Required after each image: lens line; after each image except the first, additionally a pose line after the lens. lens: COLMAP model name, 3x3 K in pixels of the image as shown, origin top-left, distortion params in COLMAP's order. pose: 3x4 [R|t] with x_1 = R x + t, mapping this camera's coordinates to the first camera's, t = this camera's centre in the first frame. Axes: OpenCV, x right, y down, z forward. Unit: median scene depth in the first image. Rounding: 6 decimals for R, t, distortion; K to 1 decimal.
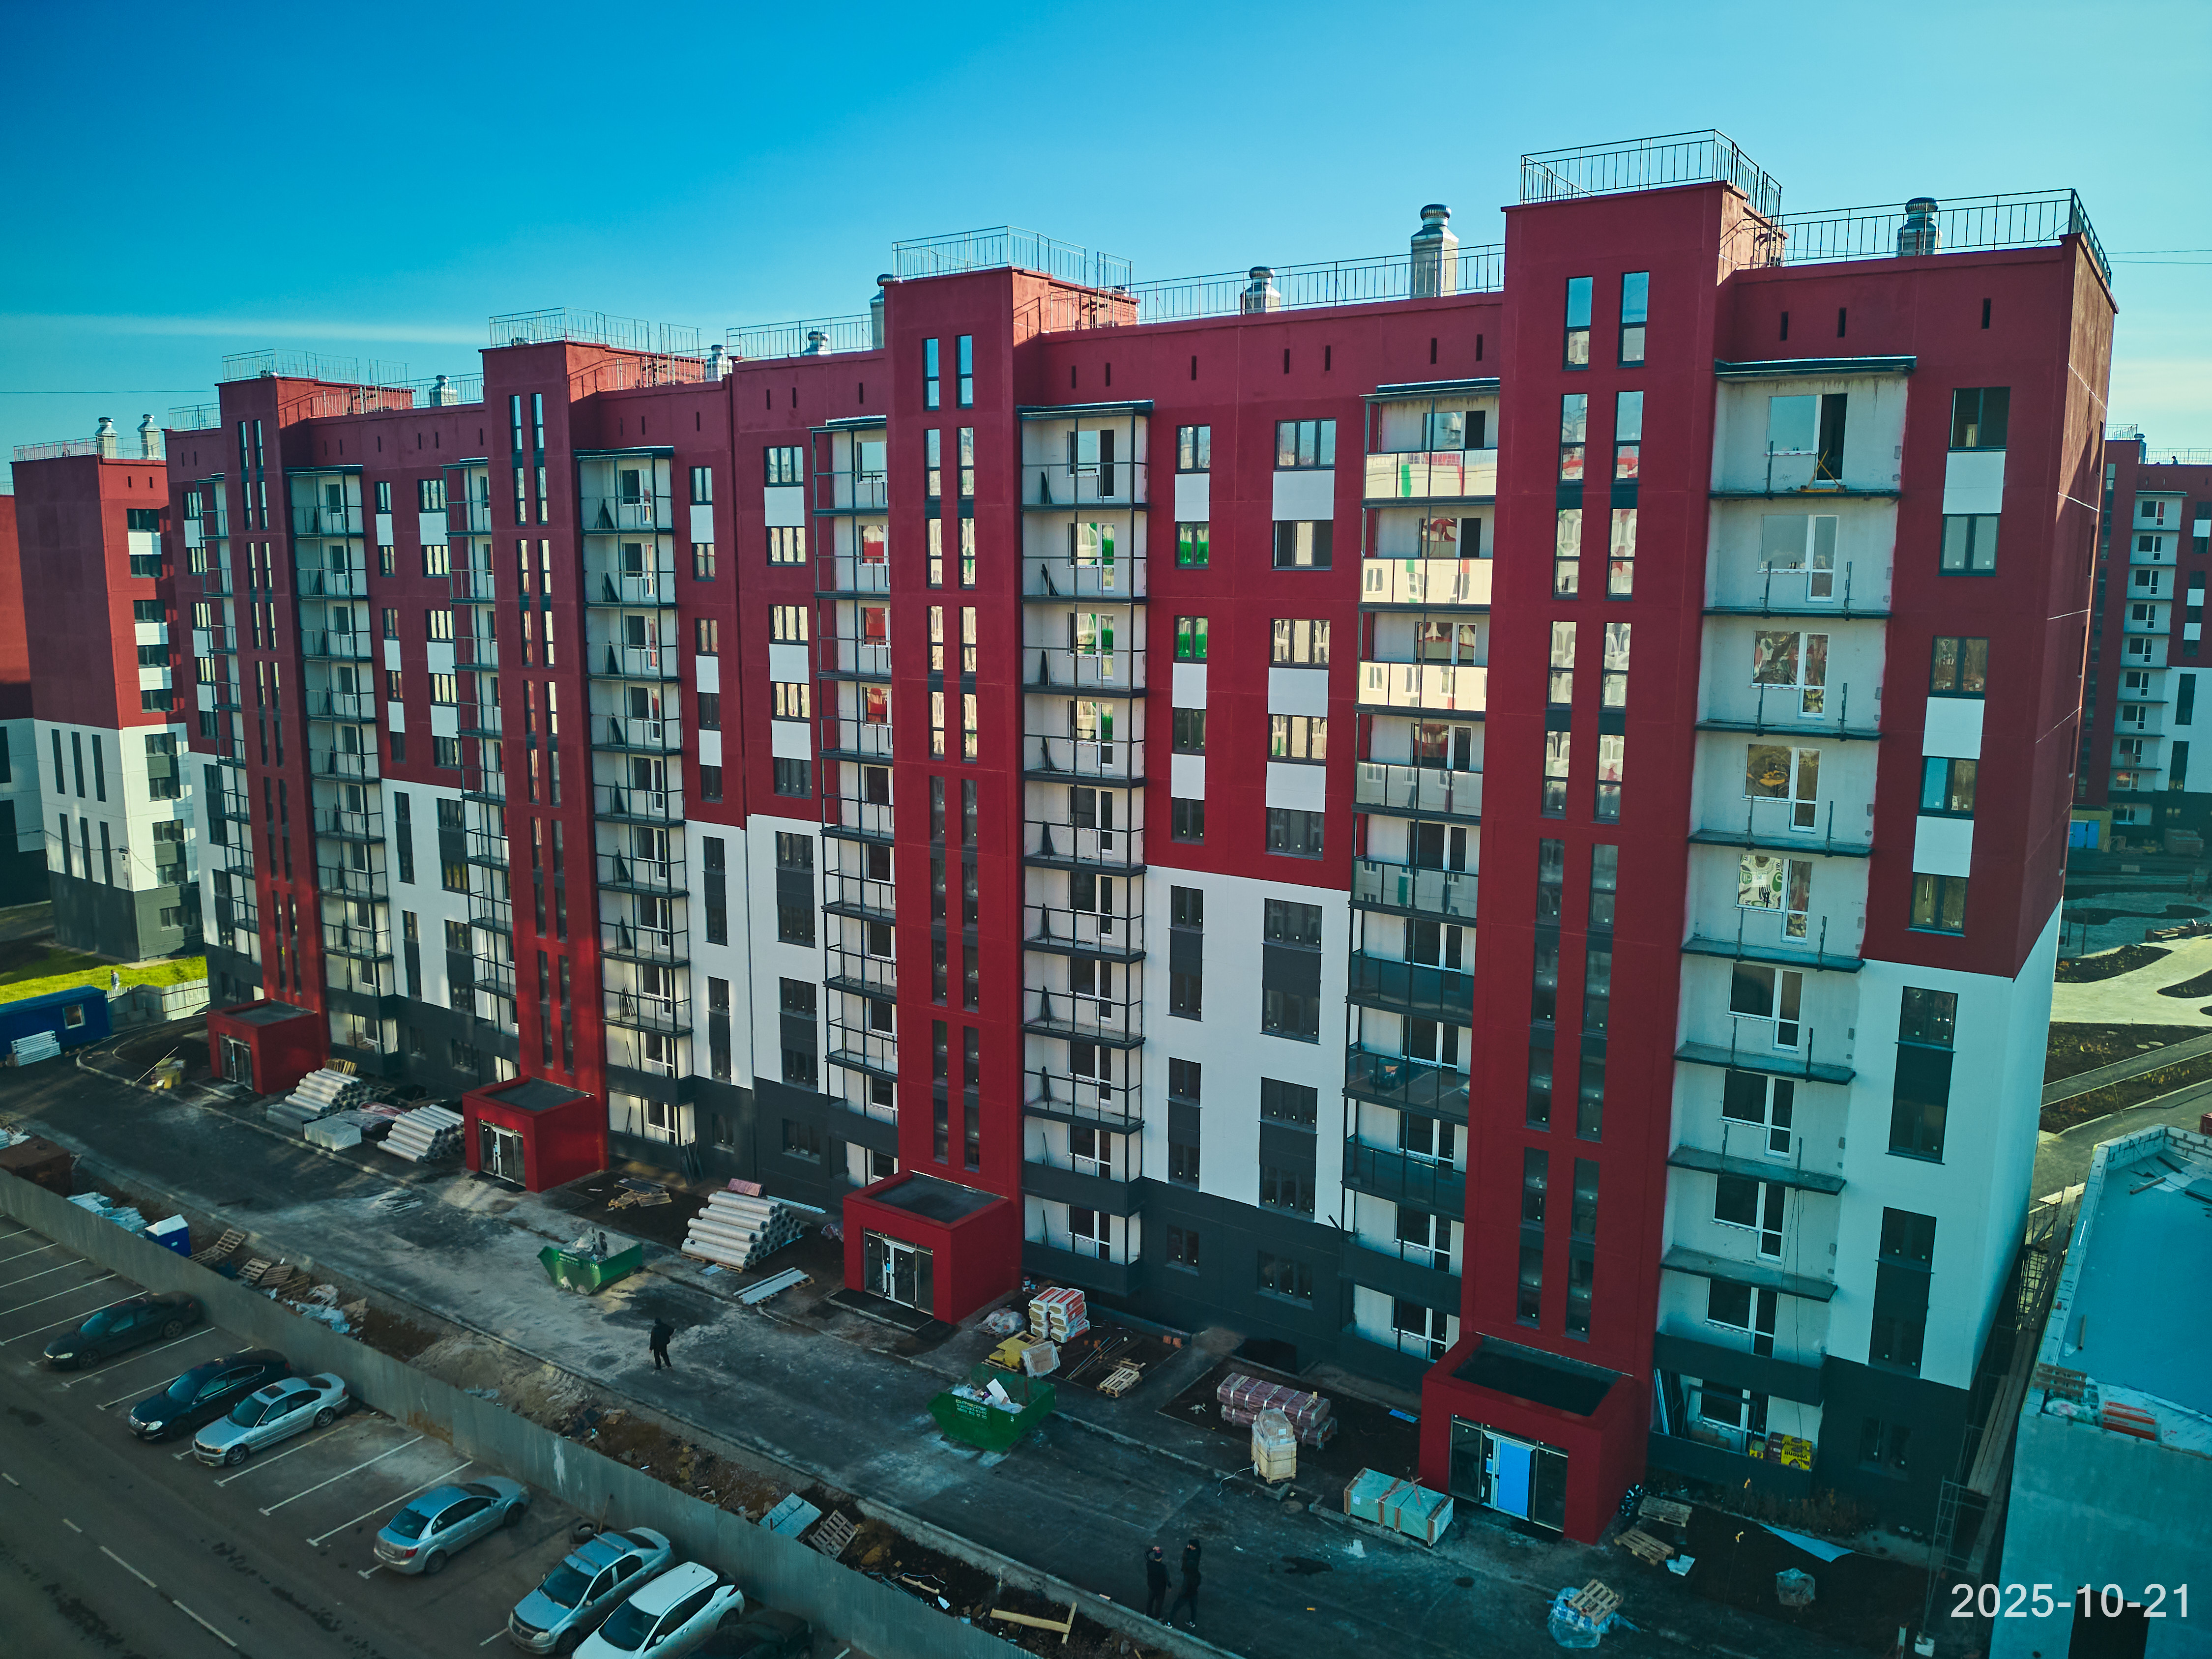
lens RADIAL K [[1630.2, 0, 1106.0], [0, 1630.2, 829.5], [0, 0, 1]] dist [0.011003, -0.077218]
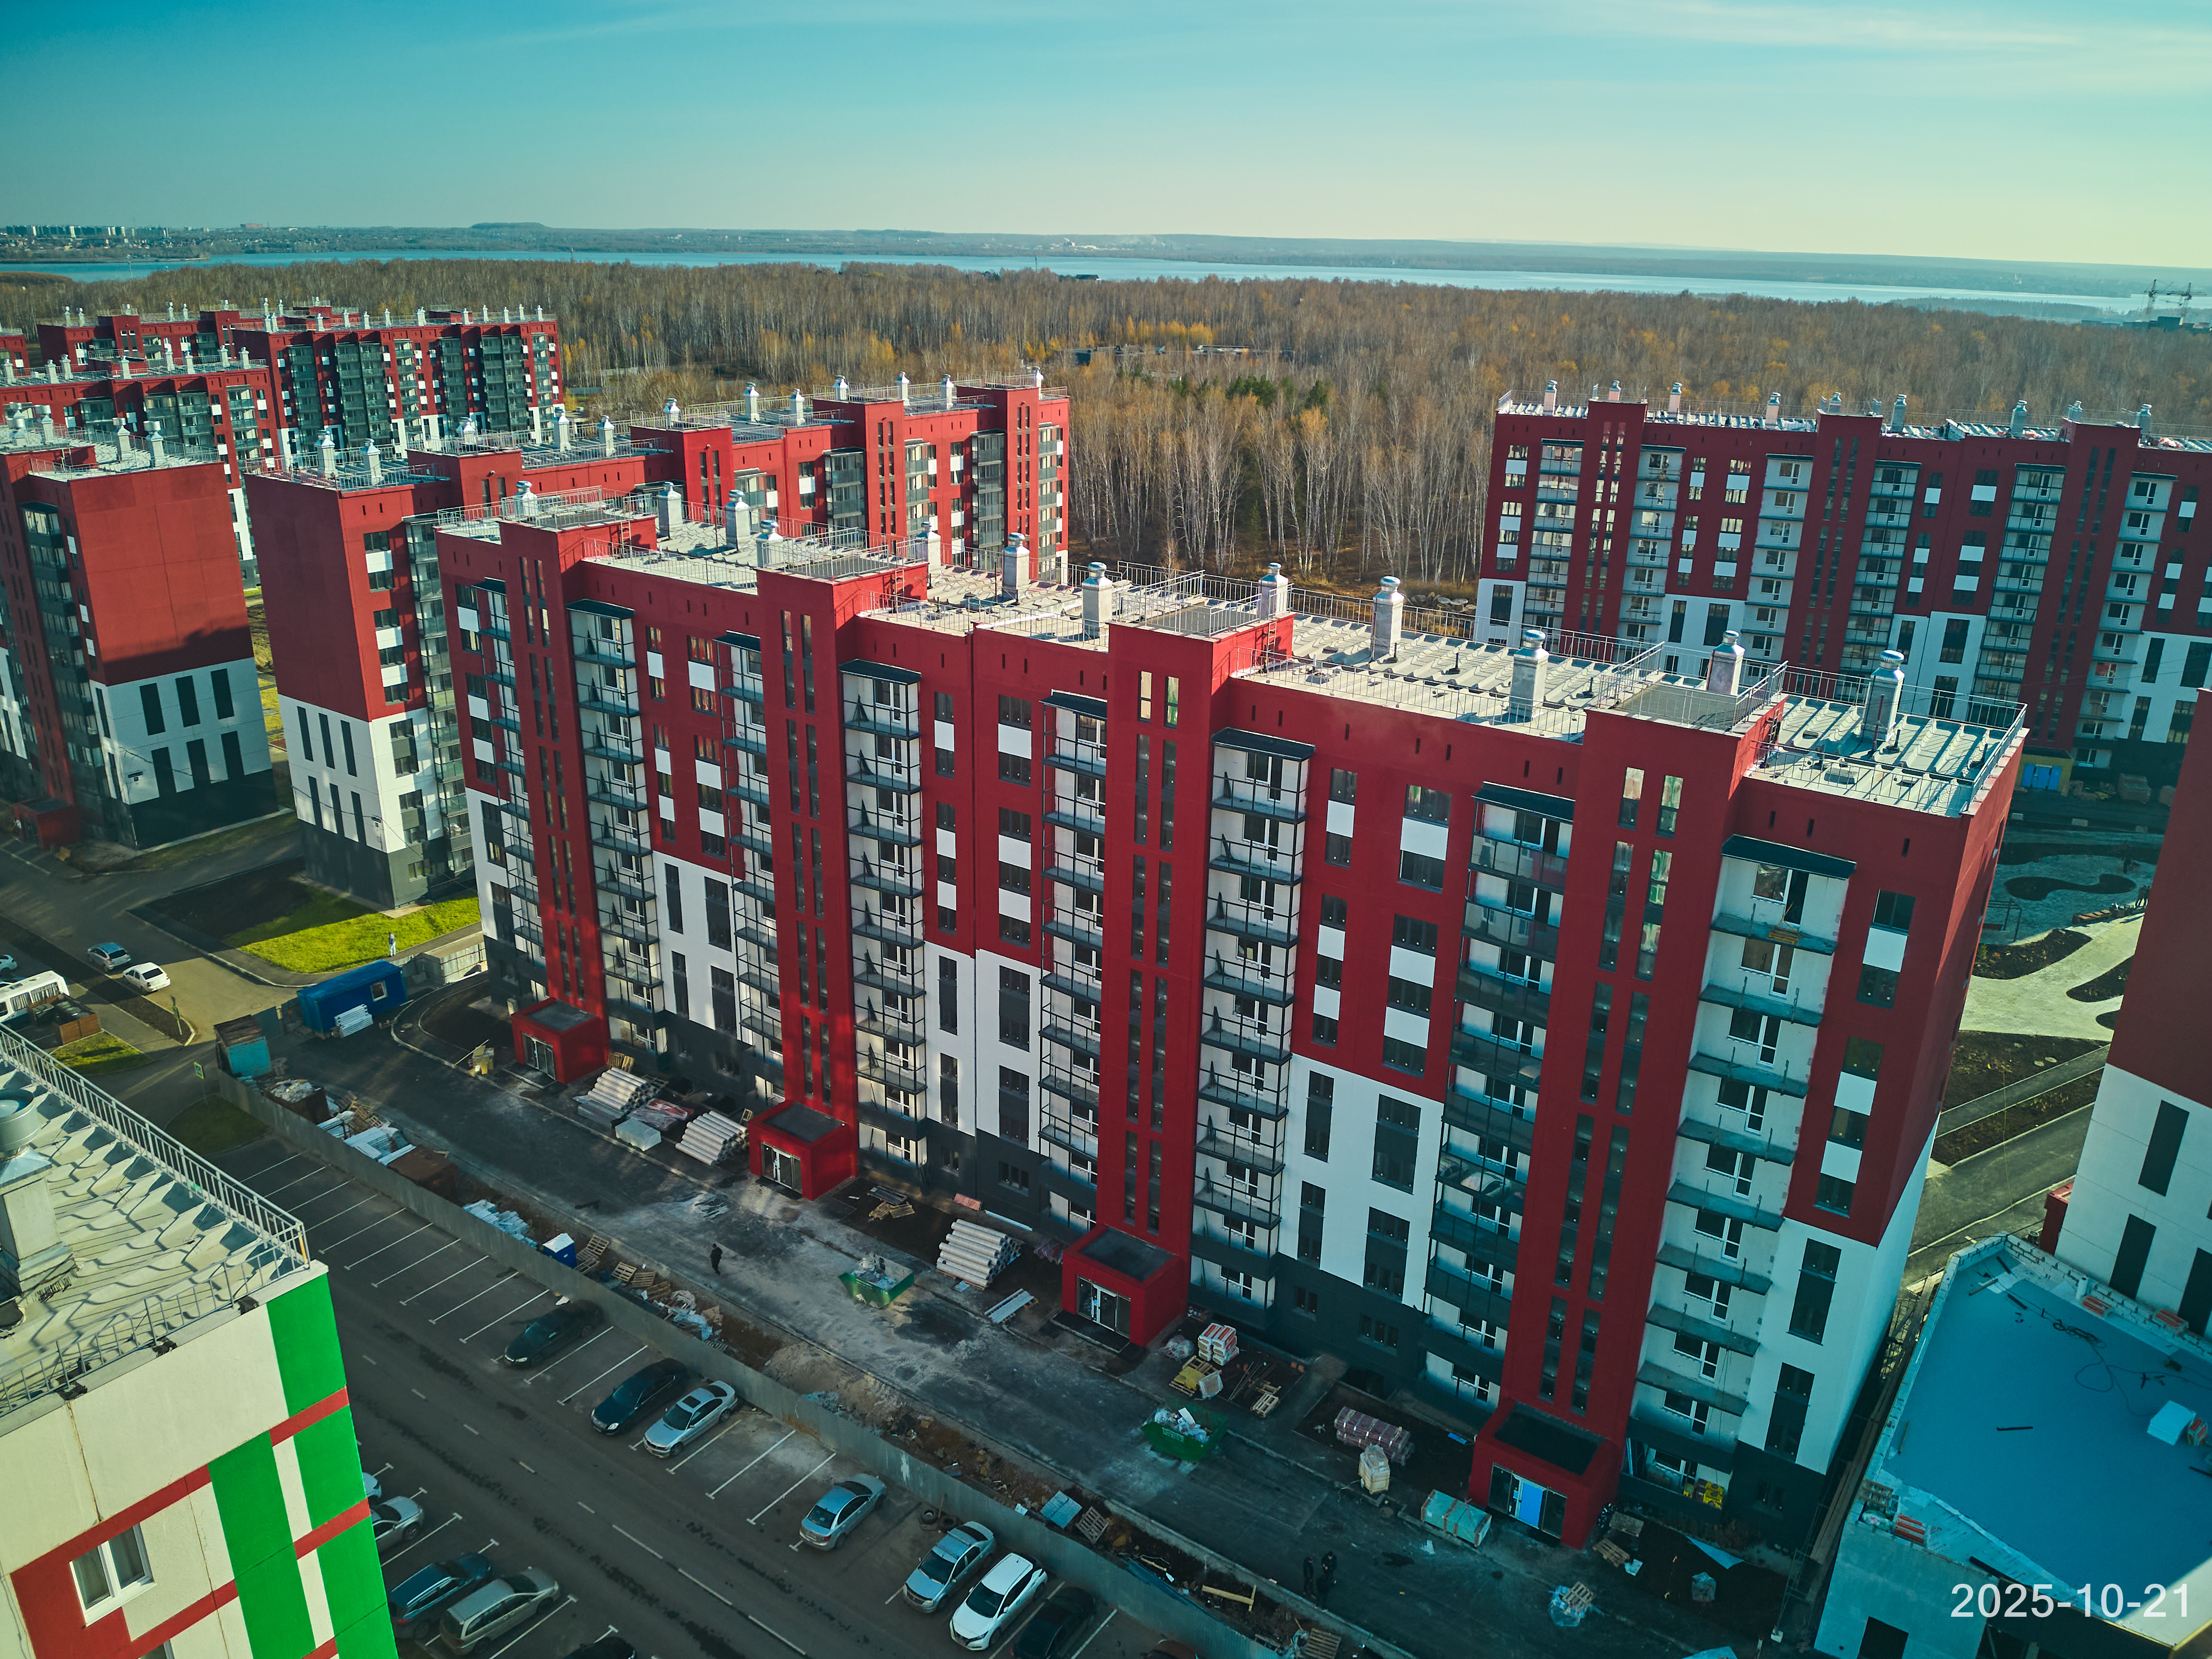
lens RADIAL K [[1630.2, 0, 1106.0], [0, 1630.2, 829.5], [0, 0, 1]] dist [0.011003, -0.077218]
pose [[0.999820, 0.018434, -0.004527, -0.131317], [-0.017238, 0.981633, 0.190000, -0.426452], [0.007947, -0.189888, 0.981774, -0.334639]]
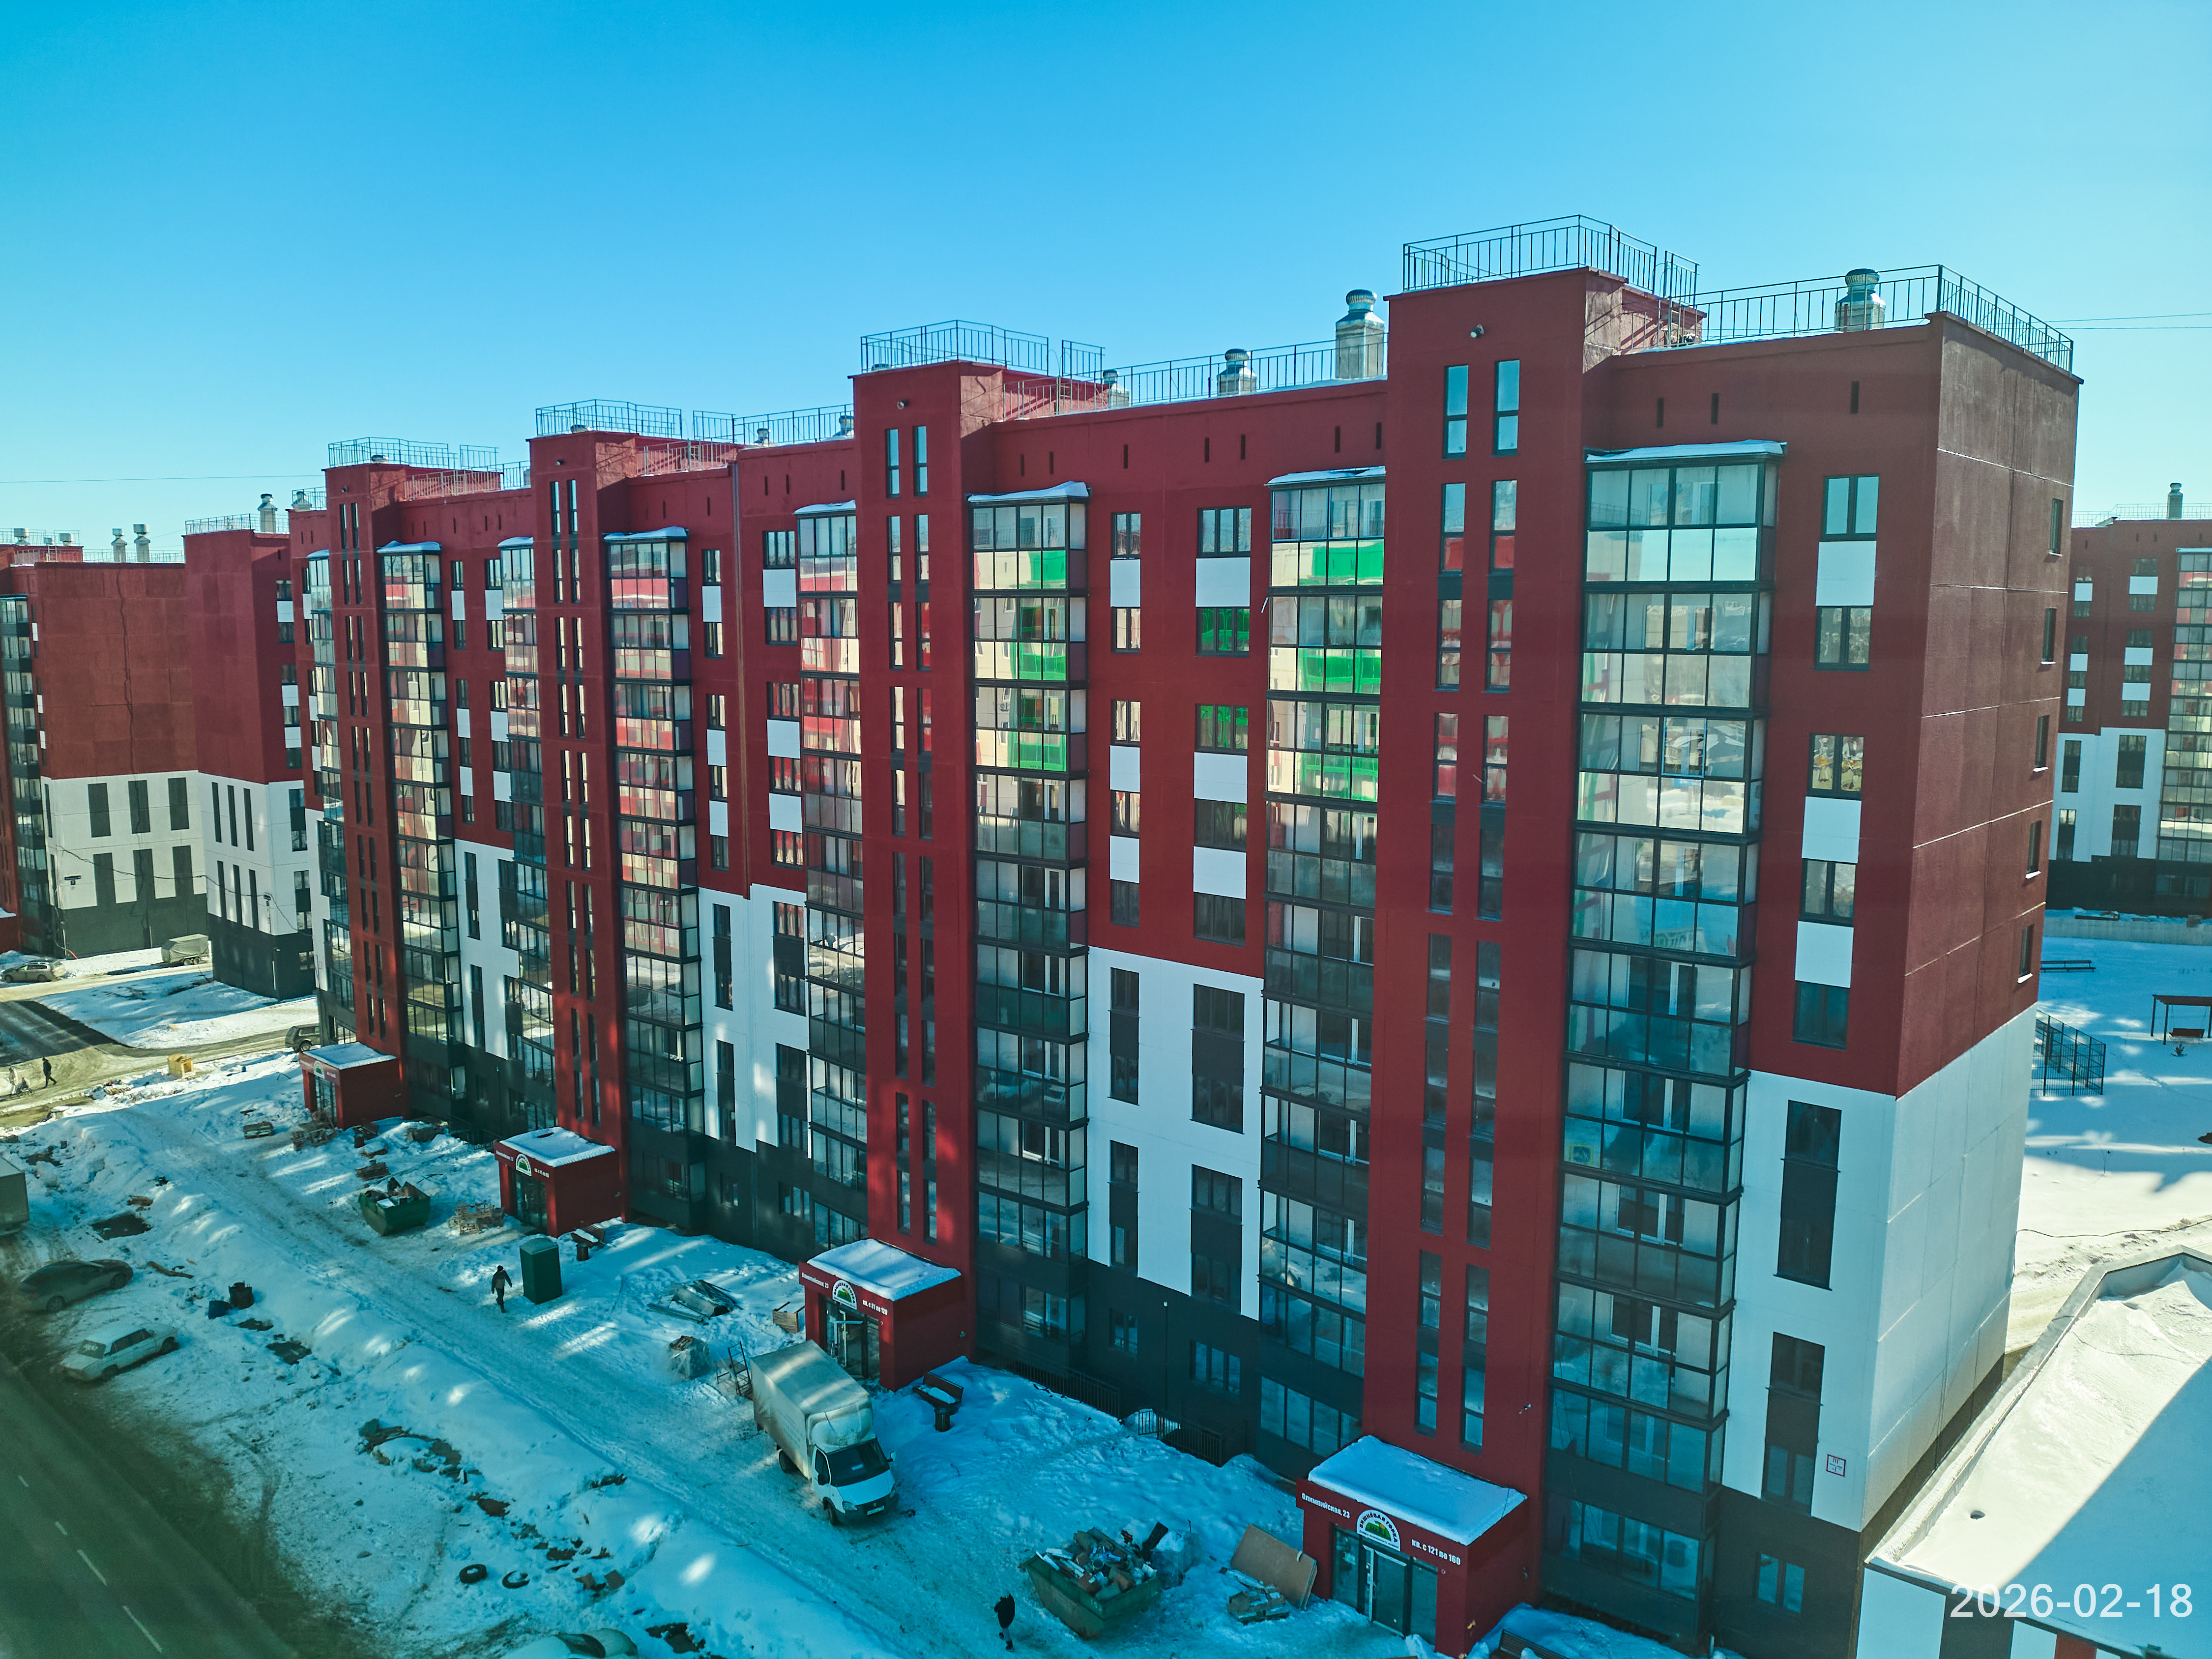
lens RADIAL K [[1643.8, 0, 1106.0], [0, 1643.8, 829.5], [0, 0, 1]] dist [-0.003840, -0.085346]
pose [[0.991496, 0.014466, -0.129328, 0.163597], [-0.018431, 0.999394, -0.029515, -0.019991], [0.128823, 0.031647, 0.991162, -0.001752]]
